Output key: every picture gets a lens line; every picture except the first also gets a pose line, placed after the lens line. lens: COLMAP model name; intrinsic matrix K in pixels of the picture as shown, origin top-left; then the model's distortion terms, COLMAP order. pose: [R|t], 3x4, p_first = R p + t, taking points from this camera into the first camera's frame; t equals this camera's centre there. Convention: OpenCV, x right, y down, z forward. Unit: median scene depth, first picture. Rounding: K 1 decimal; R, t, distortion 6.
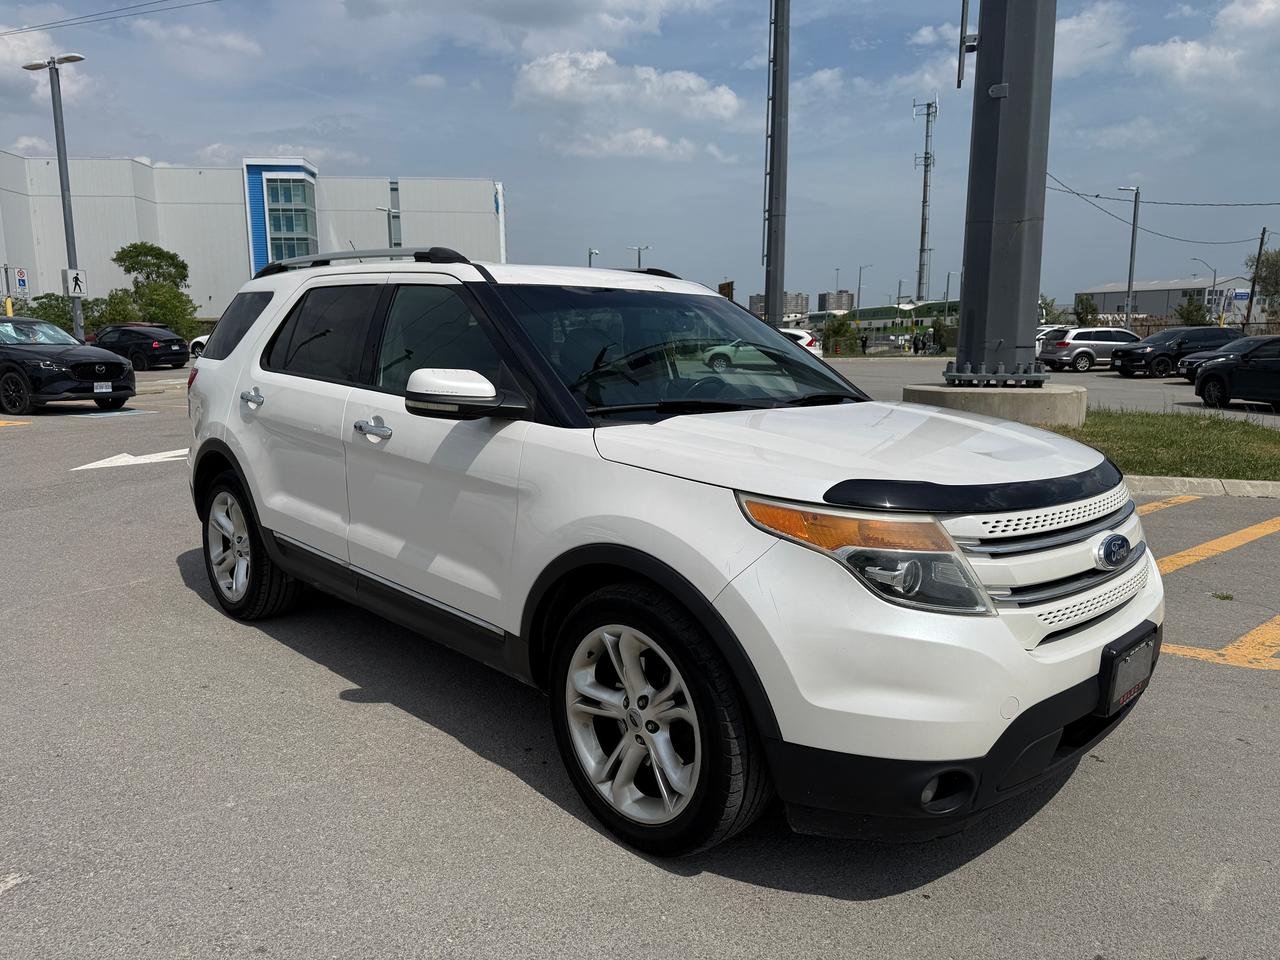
lens RADIAL K [[941.2, 0, 634.1], [0, 941.2, 481.1], [0, 0, 1]] dist [0.035906, -0.033681]
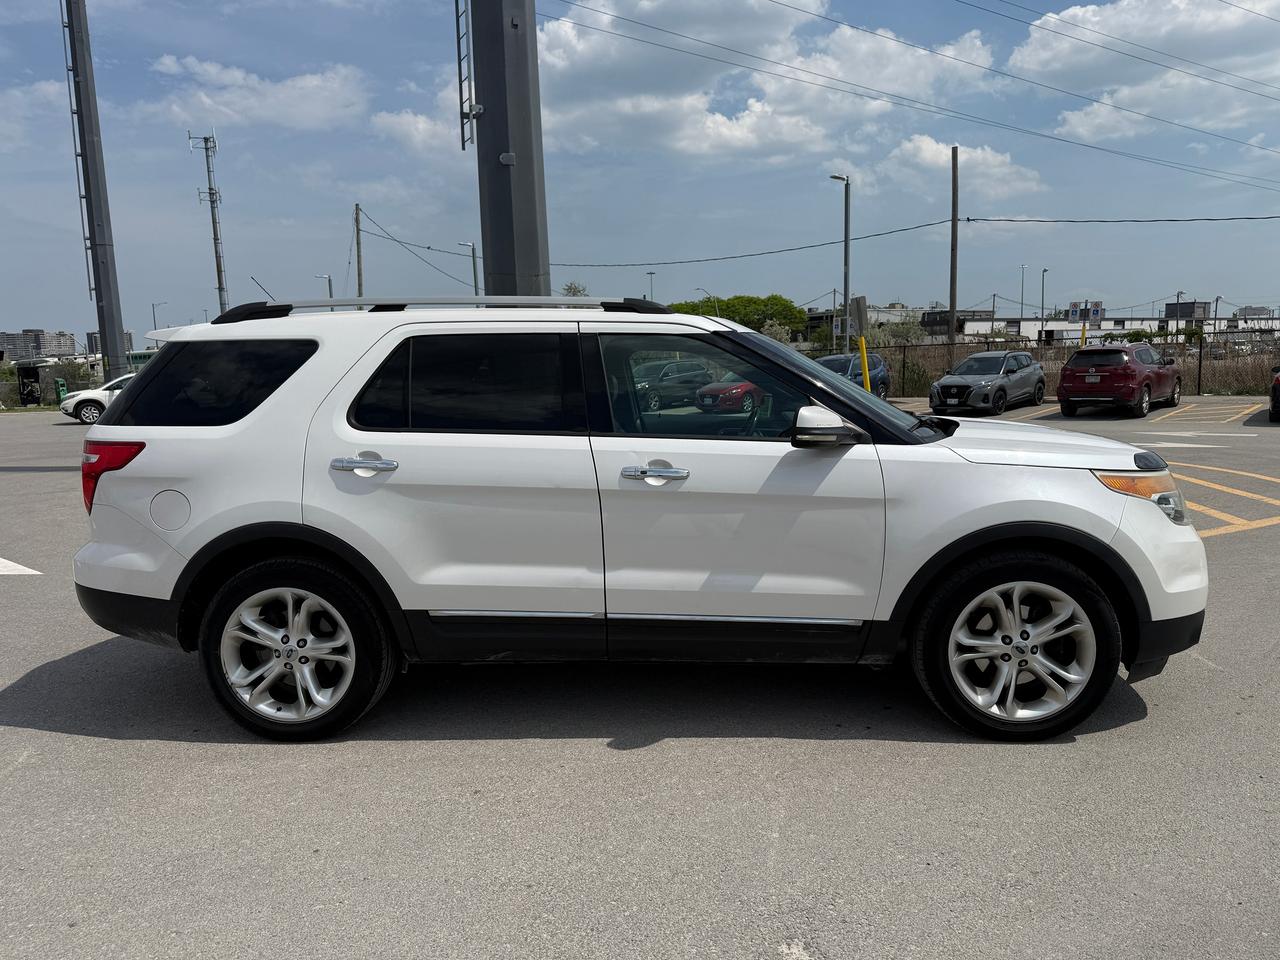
lens RADIAL K [[941.2, 0, 644.9], [0, 941.2, 478.6], [0, 0, 1]] dist [0.035906, -0.033681]
pose [[0.726926, -0.110008, 0.677848, -0.058443], [0.138274, 0.990316, 0.012433, -0.003766], [-0.672651, 0.084691, 0.735097, 0.015036]]
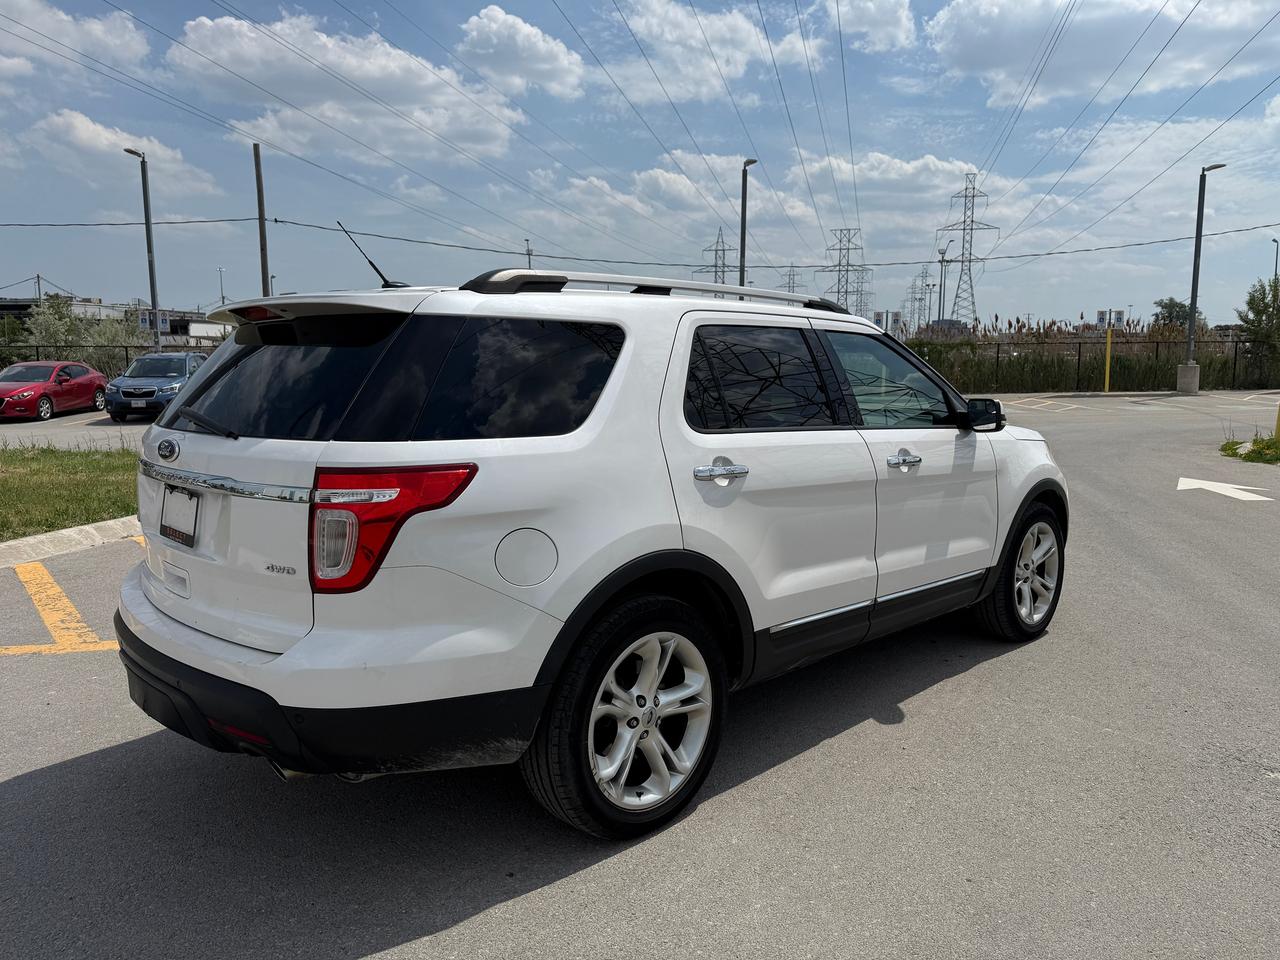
lens RADIAL K [[941.2, 0, 666.5], [0, 941.2, 453.2], [0, 0, 1]] dist [0.035906, -0.033681]
pose [[-0.035045, -0.110162, 0.993296, -0.082443], [0.160071, 0.980456, 0.114386, -0.014141], [-0.986483, 0.163007, -0.016726, 0.077107]]
